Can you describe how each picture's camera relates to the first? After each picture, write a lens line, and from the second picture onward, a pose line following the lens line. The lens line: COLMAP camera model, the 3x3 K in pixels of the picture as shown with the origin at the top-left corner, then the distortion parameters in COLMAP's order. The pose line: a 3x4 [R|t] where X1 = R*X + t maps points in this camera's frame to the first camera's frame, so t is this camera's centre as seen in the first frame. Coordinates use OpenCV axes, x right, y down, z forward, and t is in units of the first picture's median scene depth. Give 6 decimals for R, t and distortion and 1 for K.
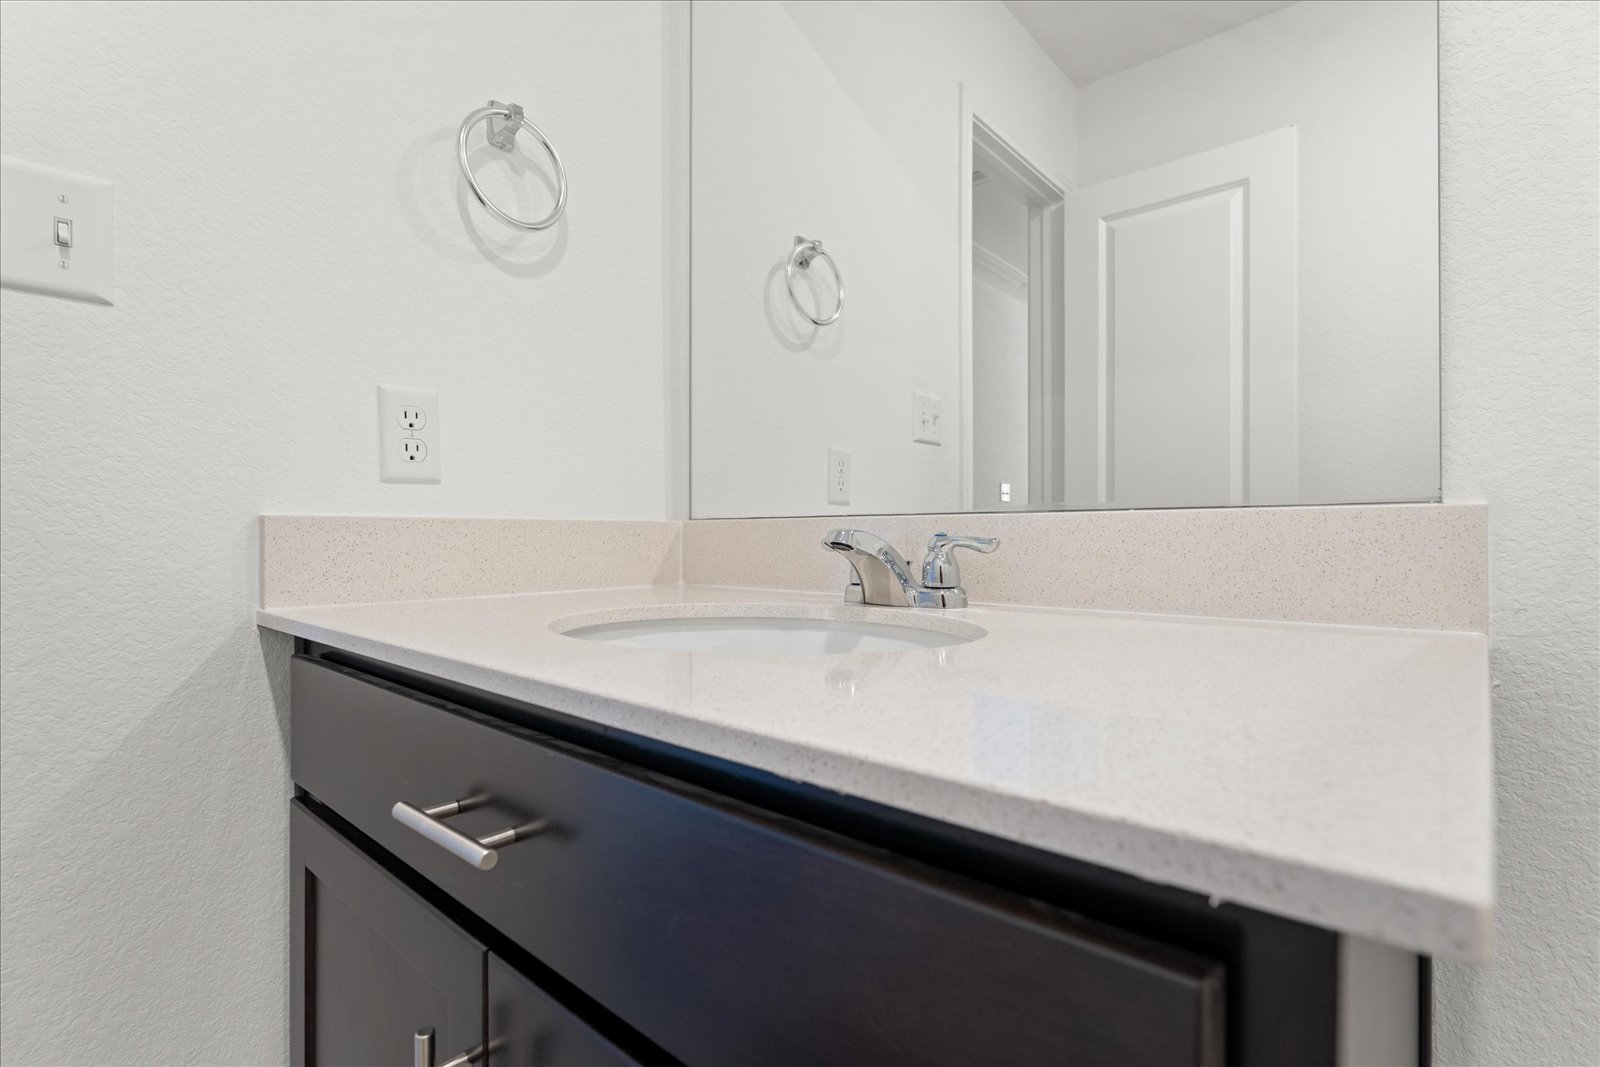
lens RADIAL K [[758.6, 0, 806.0], [0, 758.6, 536.6], [0, 0, 1]] dist [-0.003381, -0.000778]
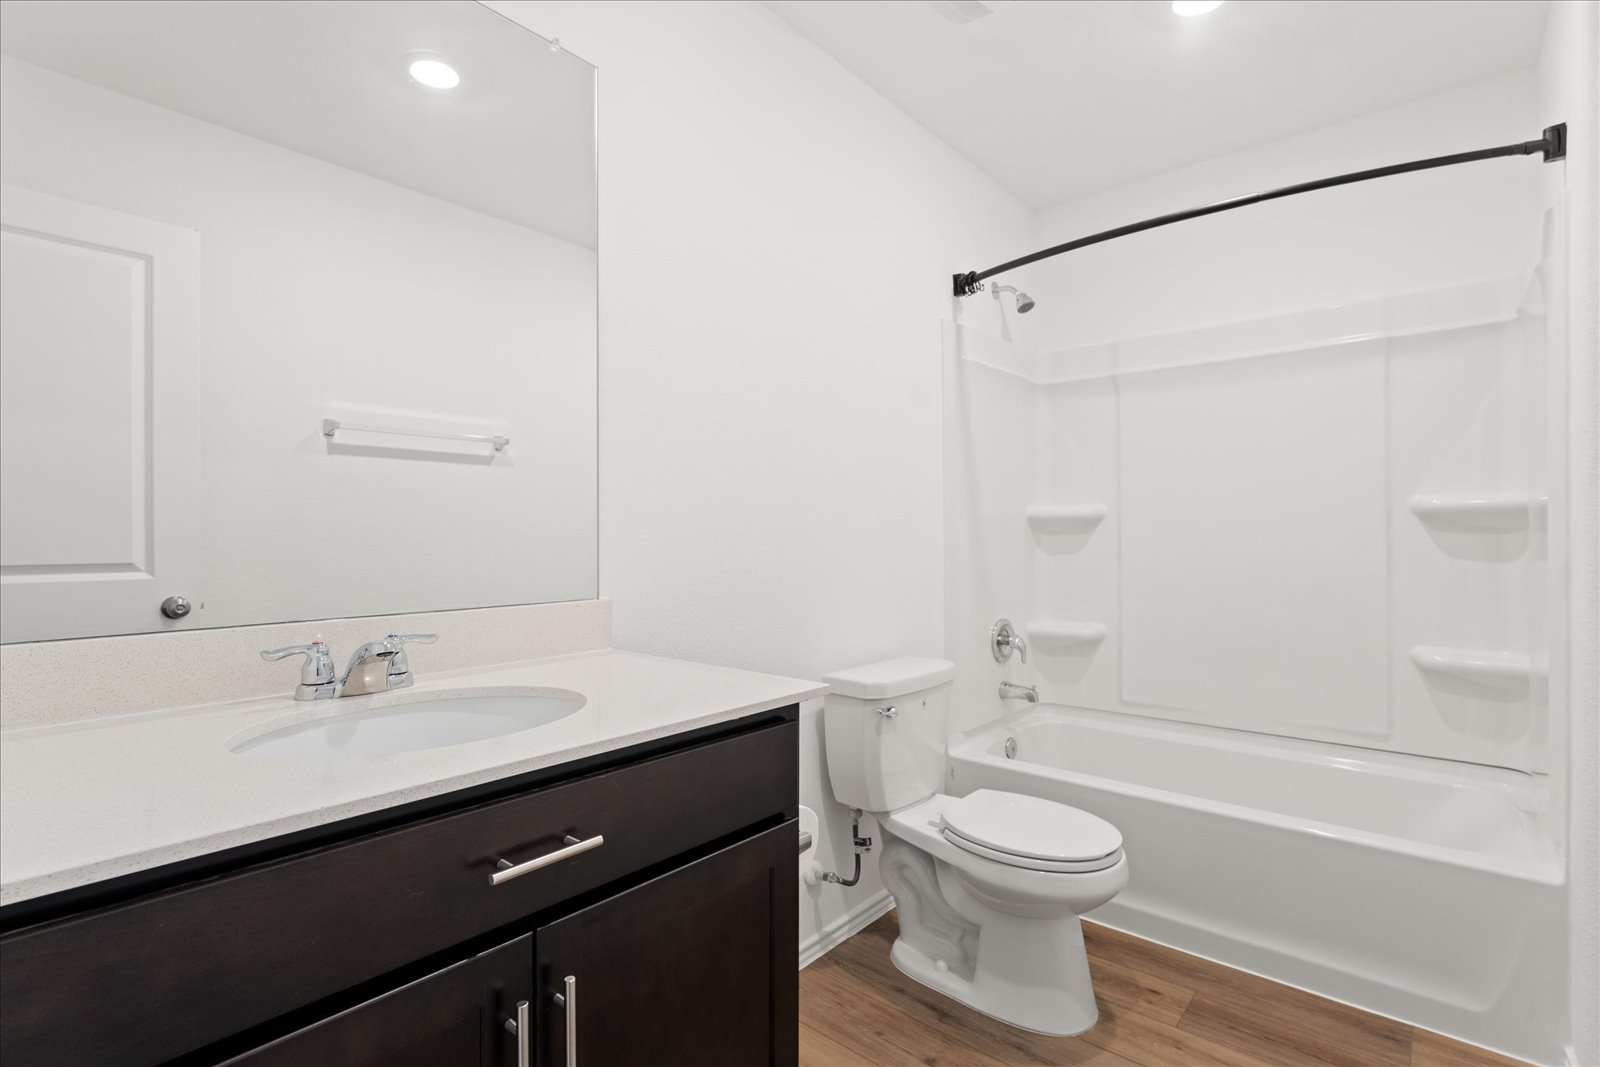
lens RADIAL K [[758.6, 0, 806.0], [0, 758.6, 536.6], [0, 0, 1]] dist [-0.003381, -0.000778]
pose [[-0.014792, 0.007275, 0.999864, -0.925037], [0.006485, 0.999953, -0.007180, -0.127370], [-0.999870, 0.006377, -0.014838, 0.194004]]
